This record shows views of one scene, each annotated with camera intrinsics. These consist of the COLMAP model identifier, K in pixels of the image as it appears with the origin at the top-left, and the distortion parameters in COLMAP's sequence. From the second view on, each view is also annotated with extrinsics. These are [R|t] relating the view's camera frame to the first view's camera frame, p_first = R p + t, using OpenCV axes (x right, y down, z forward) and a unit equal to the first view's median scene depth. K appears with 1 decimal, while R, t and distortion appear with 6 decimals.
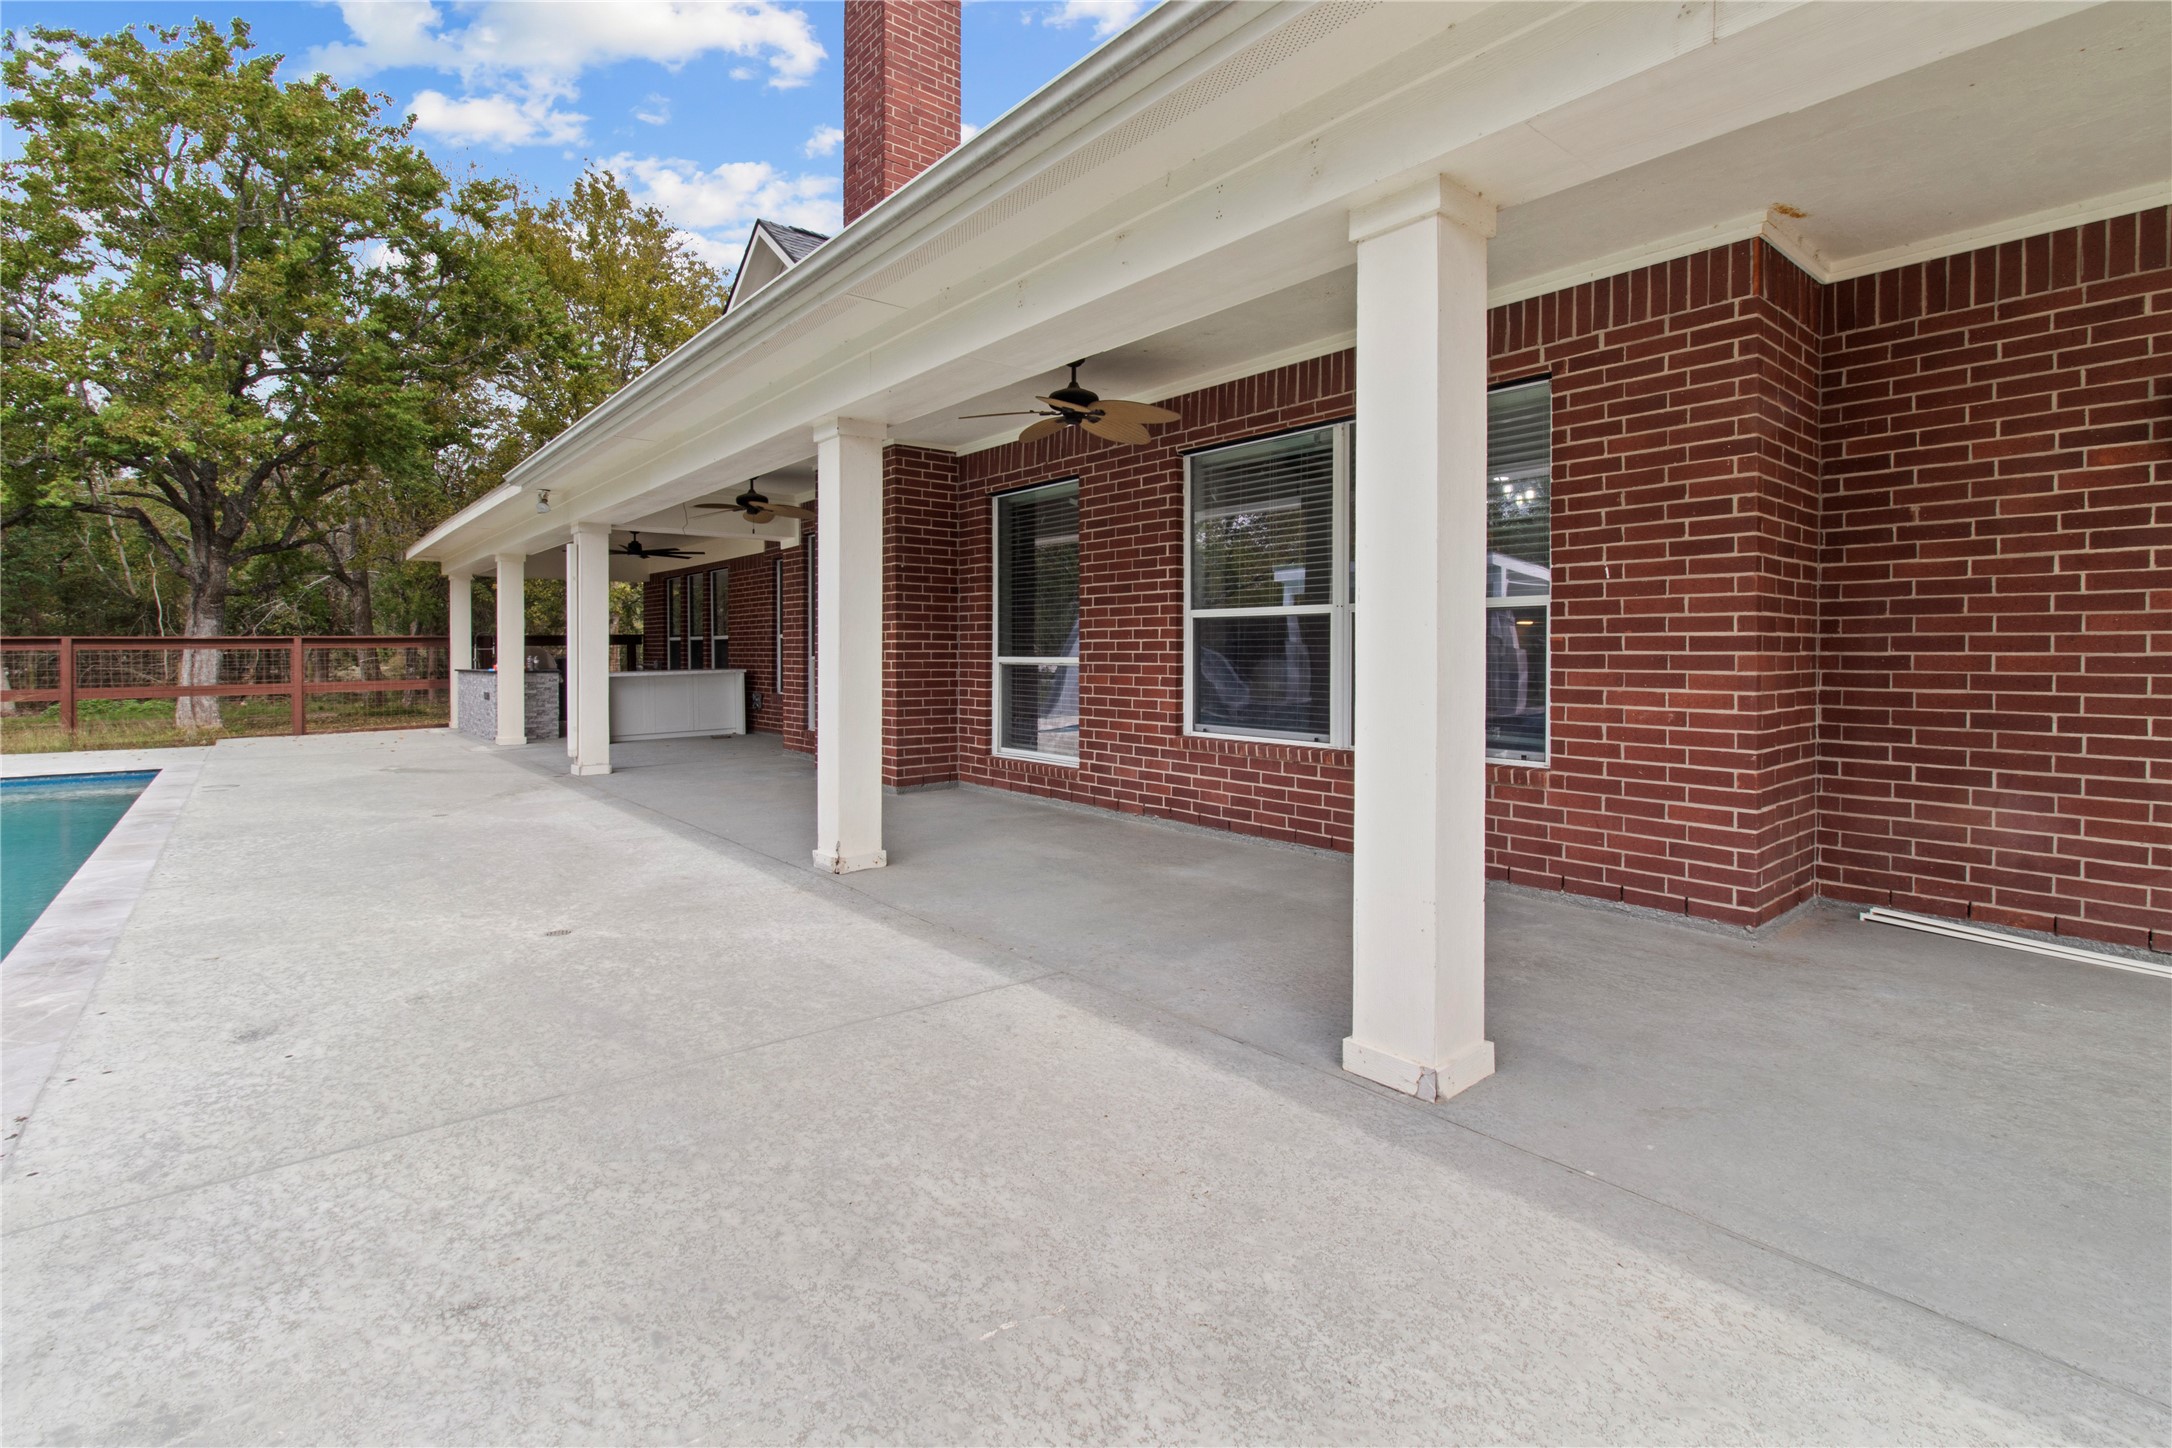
lens RADIAL K [[1016.9, 0, 1084.2], [0, 1016.9, 679.2], [0, 0, 1]] dist [0.003484, 0.000406]
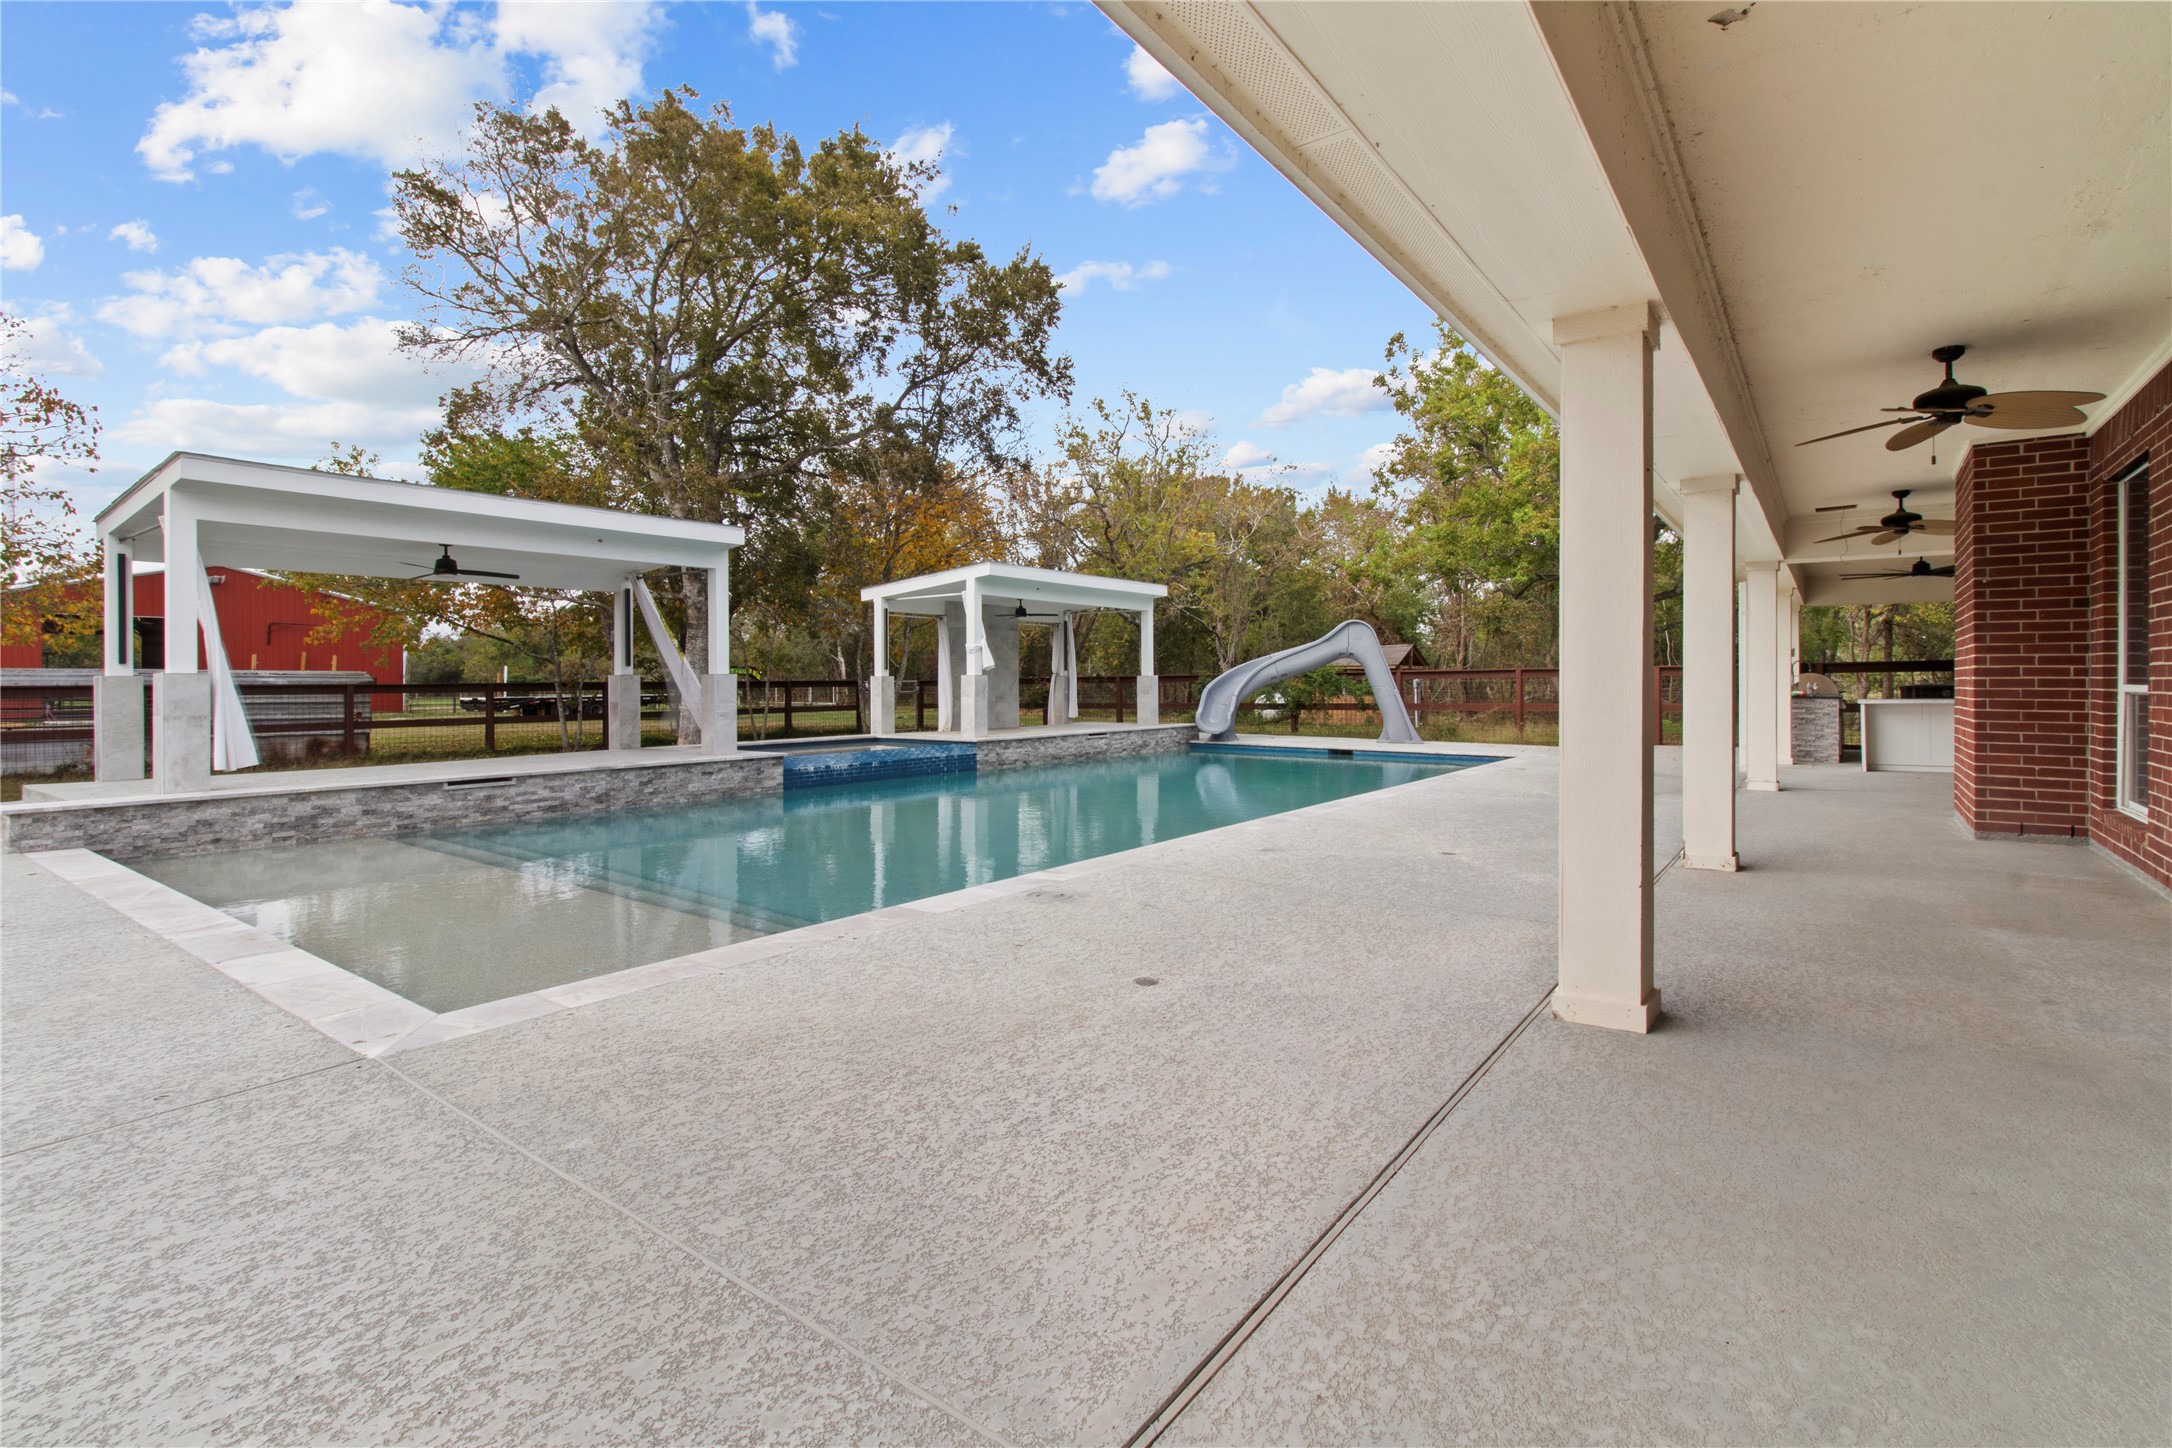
lens RADIAL K [[1005.6, 0, 1106.1], [0, 1005.6, 670.3], [0, 0, 1]] dist [0.001706, 0.000163]
pose [[0.251835, -0.007757, -0.967739, 0.546371], [-0.023956, 0.999612, -0.014246, -0.003693], [0.967474, 0.026771, 0.251552, 0.052335]]
